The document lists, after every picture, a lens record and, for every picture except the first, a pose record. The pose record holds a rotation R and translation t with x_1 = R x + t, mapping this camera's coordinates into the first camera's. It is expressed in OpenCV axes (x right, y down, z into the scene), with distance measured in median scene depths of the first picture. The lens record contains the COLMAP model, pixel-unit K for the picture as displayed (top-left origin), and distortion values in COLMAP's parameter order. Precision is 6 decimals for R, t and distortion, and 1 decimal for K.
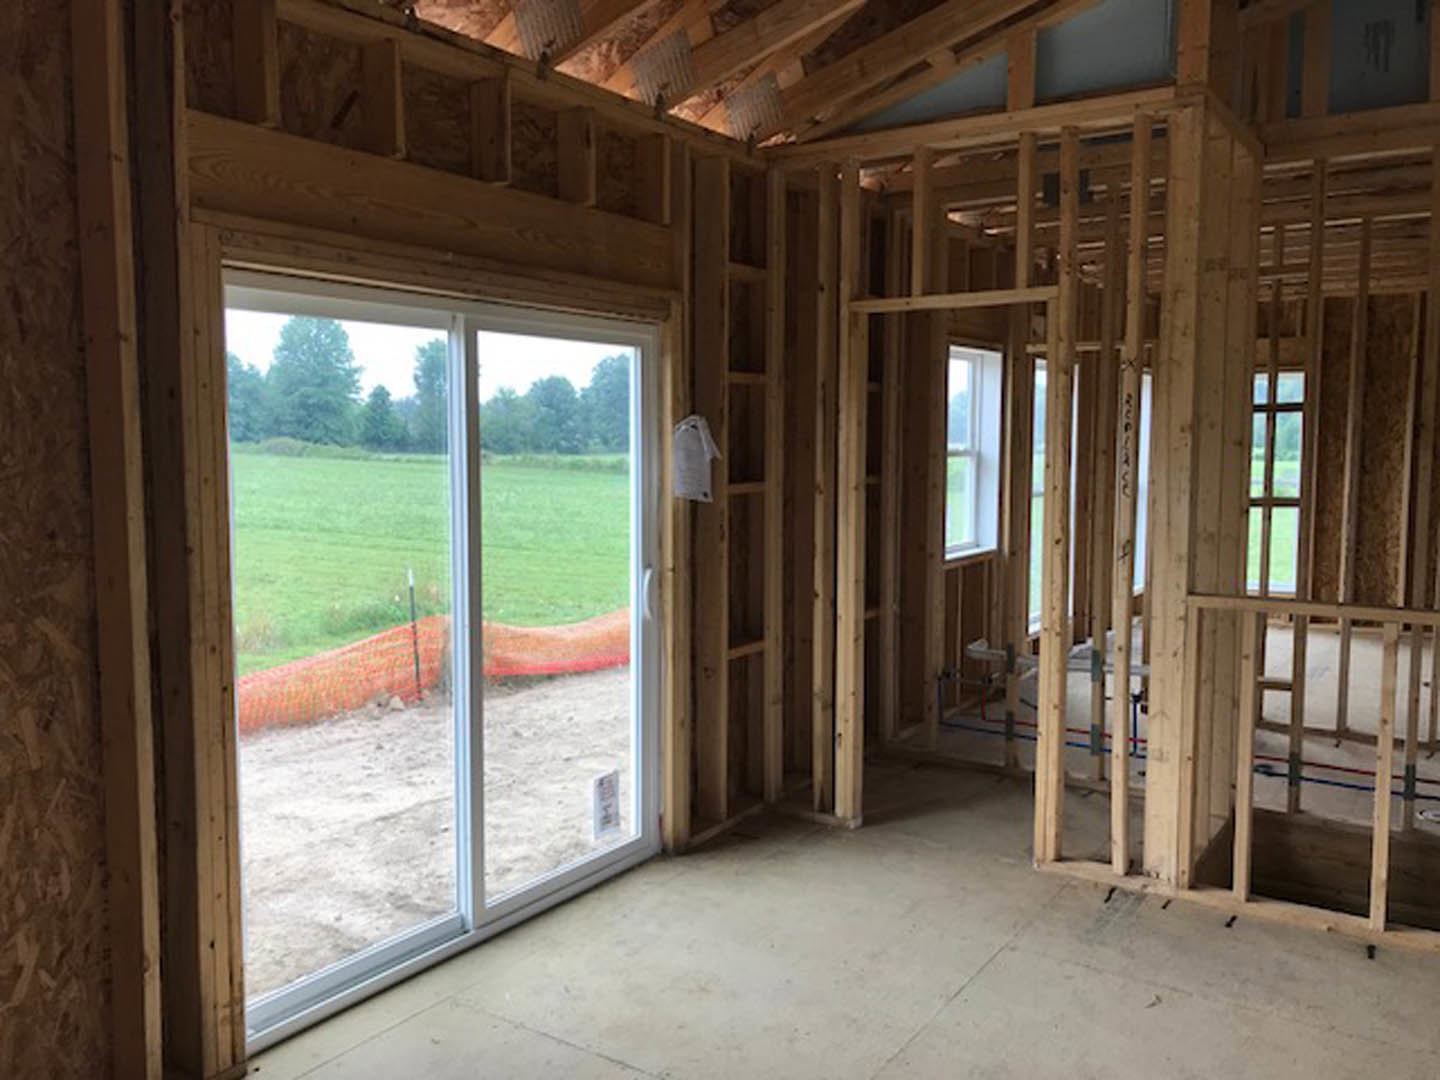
lens RADIAL K [[1172.3, 0, 714.7], [0, 1172.3, 537.1], [0, 0, 1]] dist [-0.001850, 0.019136]
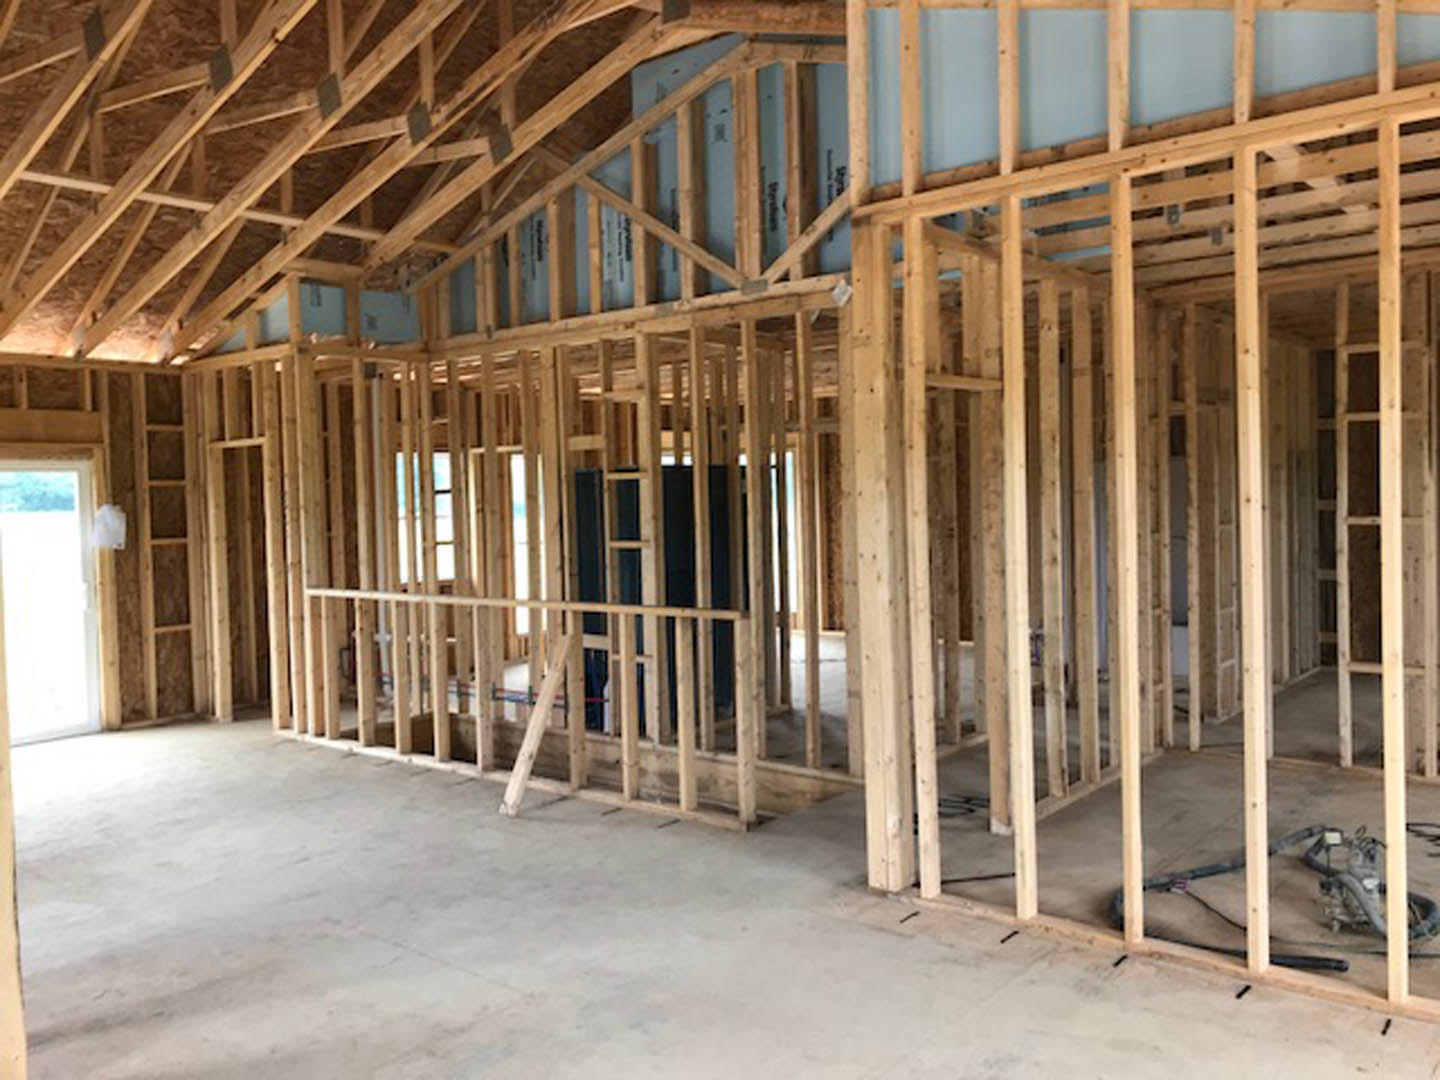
lens RADIAL K [[1172.3, 0, 724.5], [0, 1172.3, 537.6], [0, 0, 1]] dist [-0.001850, 0.019136]
pose [[0.995092, -0.023112, -0.096217, 1.176027], [0.017894, 0.998340, -0.054746, 0.076277], [0.097323, 0.052756, 0.993854, -0.846838]]
